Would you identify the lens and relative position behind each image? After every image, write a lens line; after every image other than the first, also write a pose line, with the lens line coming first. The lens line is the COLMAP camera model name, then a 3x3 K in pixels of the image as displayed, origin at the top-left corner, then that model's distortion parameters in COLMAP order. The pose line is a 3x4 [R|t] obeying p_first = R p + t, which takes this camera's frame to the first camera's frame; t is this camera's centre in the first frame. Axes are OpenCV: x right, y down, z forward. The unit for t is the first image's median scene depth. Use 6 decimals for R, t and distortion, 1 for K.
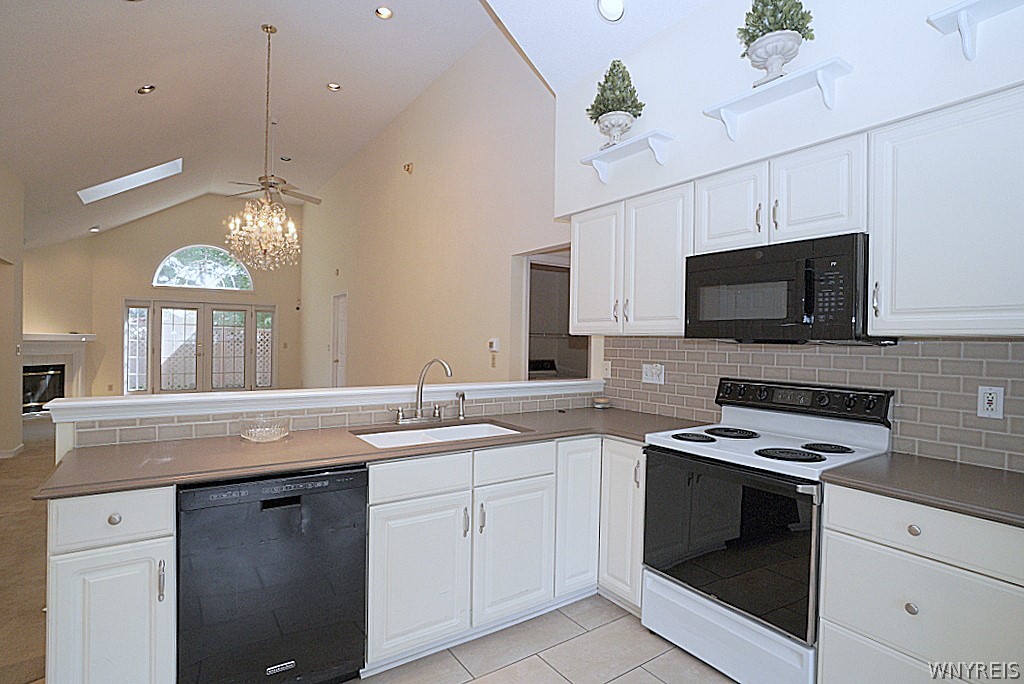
lens RADIAL K [[503.8, 0, 506.1], [0, 503.8, 344.4], [0, 0, 1]] dist [-0.032316, 0.000952]
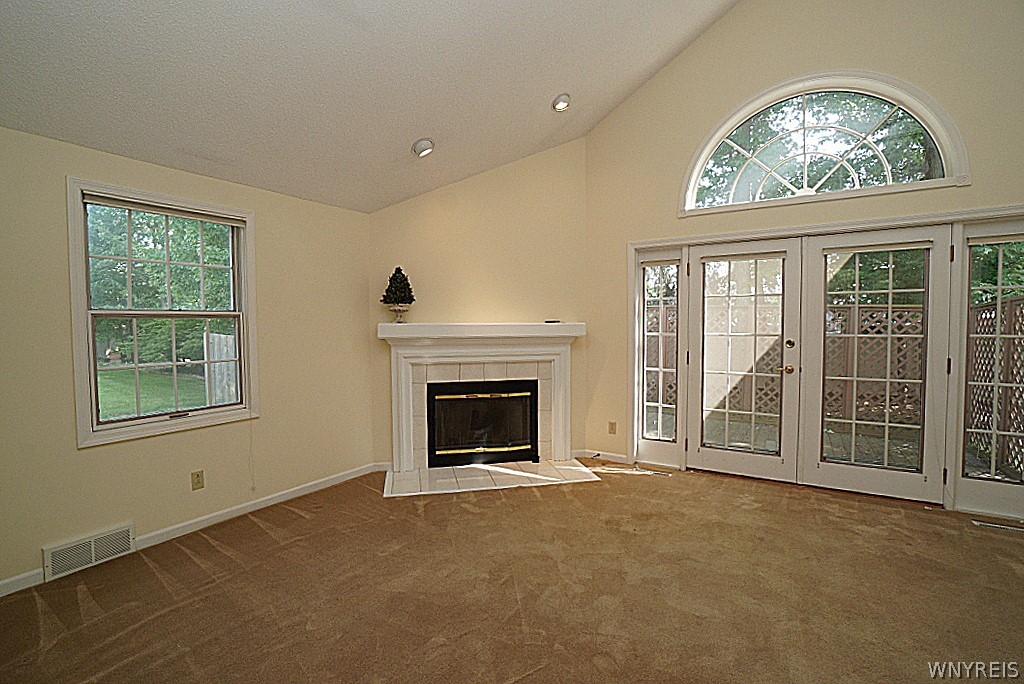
lens RADIAL K [[459.7, 0, 512.0], [0, 459.7, 342.0], [0, 0, 1]] dist [-0.067904, 0.025811]
pose [[0.387013, 0.018948, -0.921880, -1.403368], [0.005156, 0.999729, 0.022712, -0.041090], [0.922060, -0.013543, 0.386810, 2.477743]]
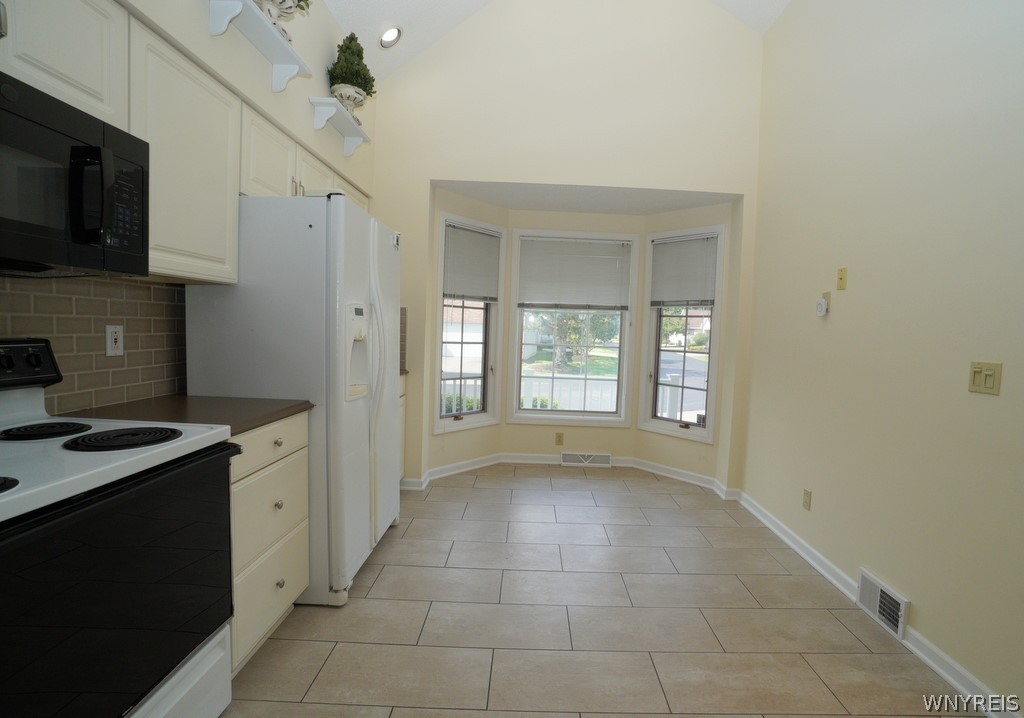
lens RADIAL K [[469.8, 0, 541.8], [0, 469.8, 355.0], [0, 0, 1]] dist [-0.049862, 0.001084]
pose [[-0.834138, -0.081409, 0.545514, -0.185358], [-0.048150, 0.996019, 0.075015, 0.023924], [-0.549450, 0.036306, -0.834738, 0.893297]]
